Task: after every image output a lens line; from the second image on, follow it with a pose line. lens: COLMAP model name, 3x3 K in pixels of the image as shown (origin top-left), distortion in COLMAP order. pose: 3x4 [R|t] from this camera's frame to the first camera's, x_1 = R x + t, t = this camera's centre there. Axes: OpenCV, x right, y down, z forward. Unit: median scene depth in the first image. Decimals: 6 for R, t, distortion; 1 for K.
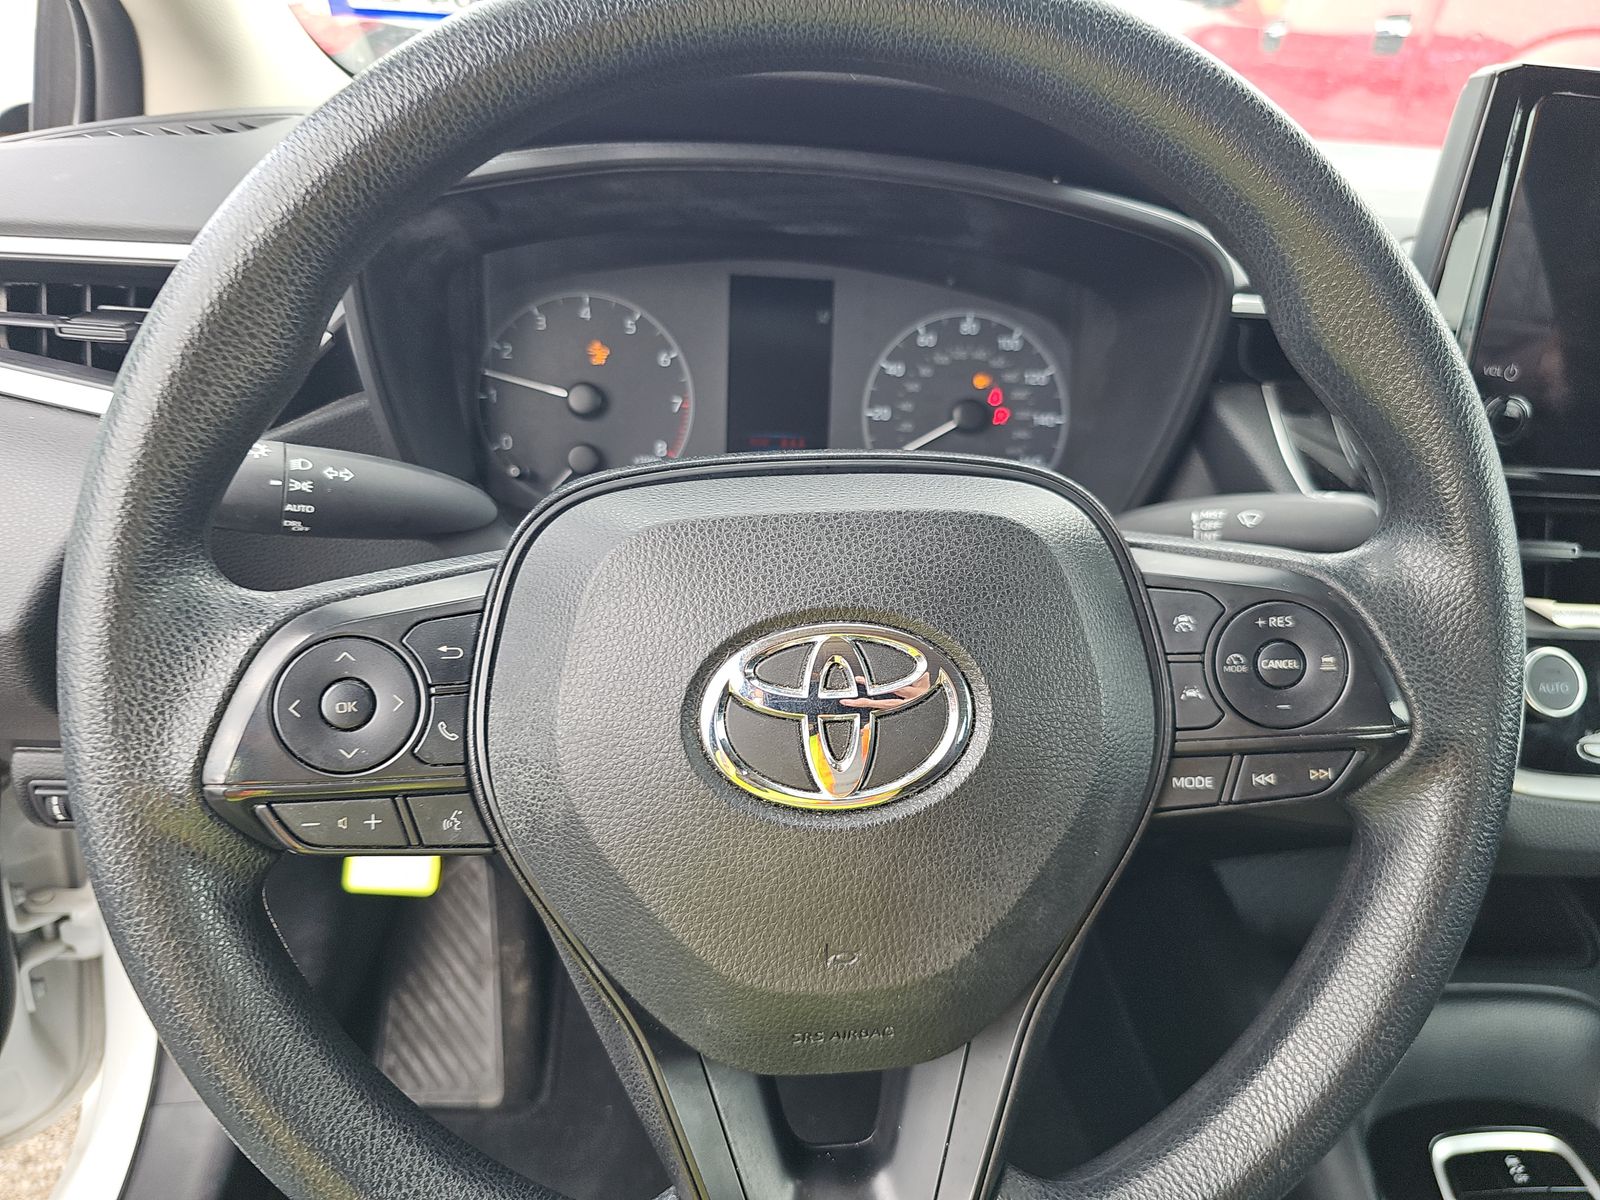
lens RADIAL K [[1072.7, 0, 800.0], [0, 1072.7, 600.0], [0, 0, 1]] dist [0.052809, -0.044794]
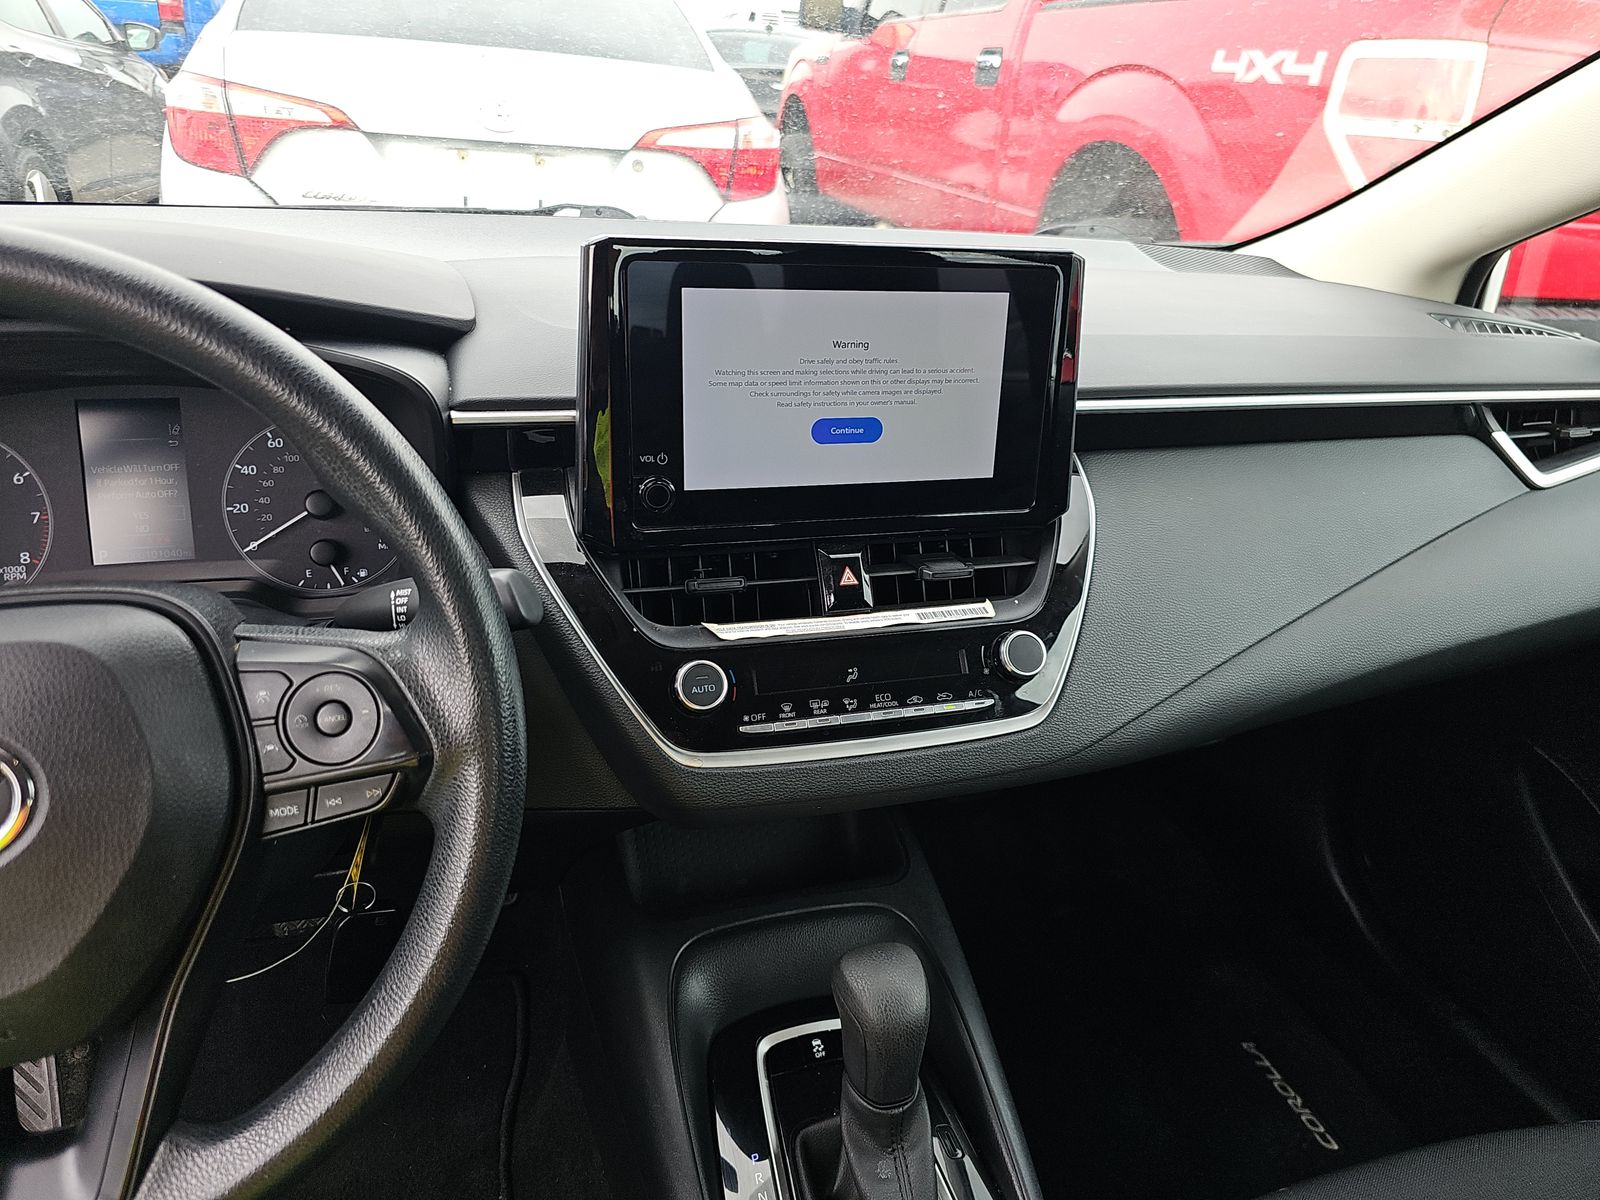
lens RADIAL K [[1072.7, 0, 800.0], [0, 1072.7, 600.0], [0, 0, 1]] dist [0.052809, -0.044794]
pose [[0.978165, -0.102271, 0.180924, 0.776134], [0.101735, 0.994736, 0.012263, -0.047219], [-0.181225, 0.006411, 0.983421, -0.466323]]
